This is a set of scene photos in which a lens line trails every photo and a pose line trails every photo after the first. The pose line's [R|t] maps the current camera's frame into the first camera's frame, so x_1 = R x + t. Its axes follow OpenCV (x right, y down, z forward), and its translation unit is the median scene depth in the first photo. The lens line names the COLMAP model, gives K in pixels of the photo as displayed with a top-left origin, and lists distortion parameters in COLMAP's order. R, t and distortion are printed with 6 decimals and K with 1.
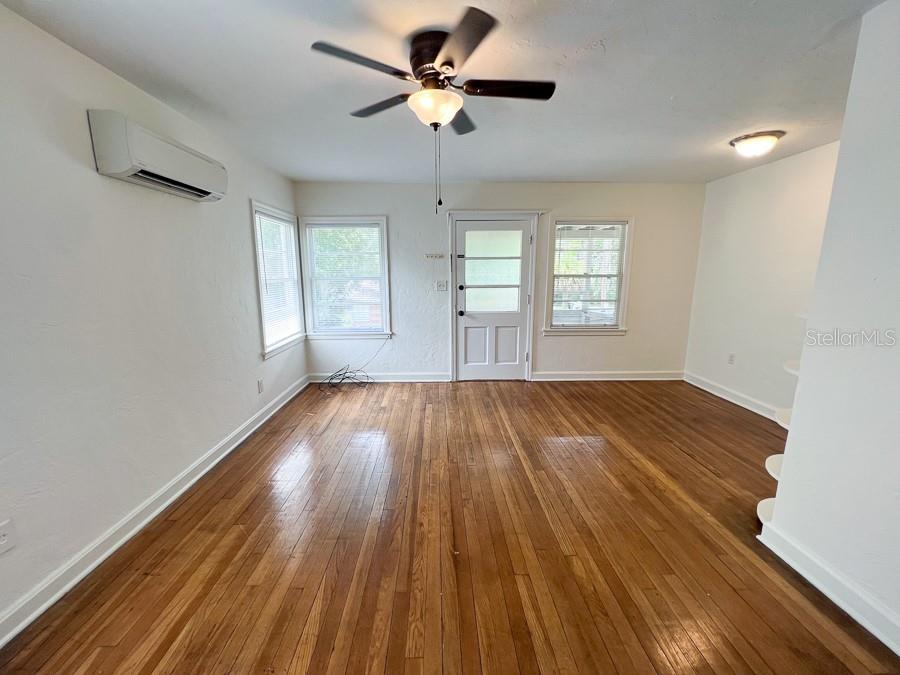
lens RADIAL K [[388.1, 0, 435.5], [0, 388.1, 344.0], [0, 0, 1]] dist [-0.001831, 0.001160]
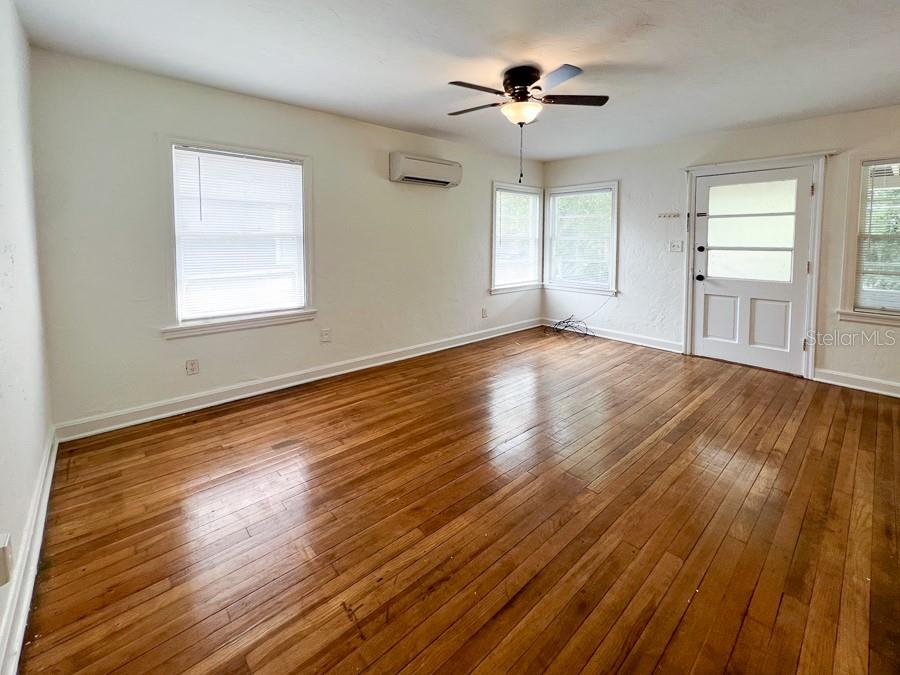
lens RADIAL K [[387.4, 0, 428.5], [0, 387.4, 255.6], [0, 0, 1]] dist [0.000243, 0.000337]
pose [[0.632849, 0.040895, -0.773194, 0.391625], [-0.152254, 0.985680, -0.072484, 0.032323], [0.759158, 0.163594, 0.630013, -0.037881]]
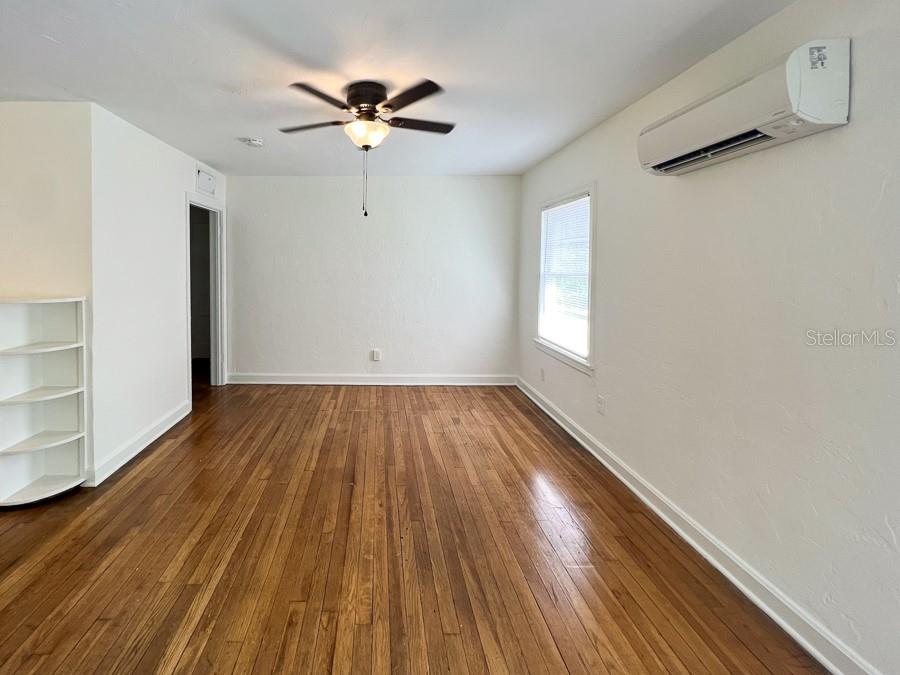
lens RADIAL K [[388.1, 0, 351.8], [0, 388.1, 279.9], [0, 0, 1]] dist [-0.001831, 0.001160]
pose [[-0.997832, -0.000952, 0.065808, -0.013890], [0.013965, 0.974061, 0.225853, -0.183681], [-0.064316, 0.226282, -0.971936, 0.969890]]
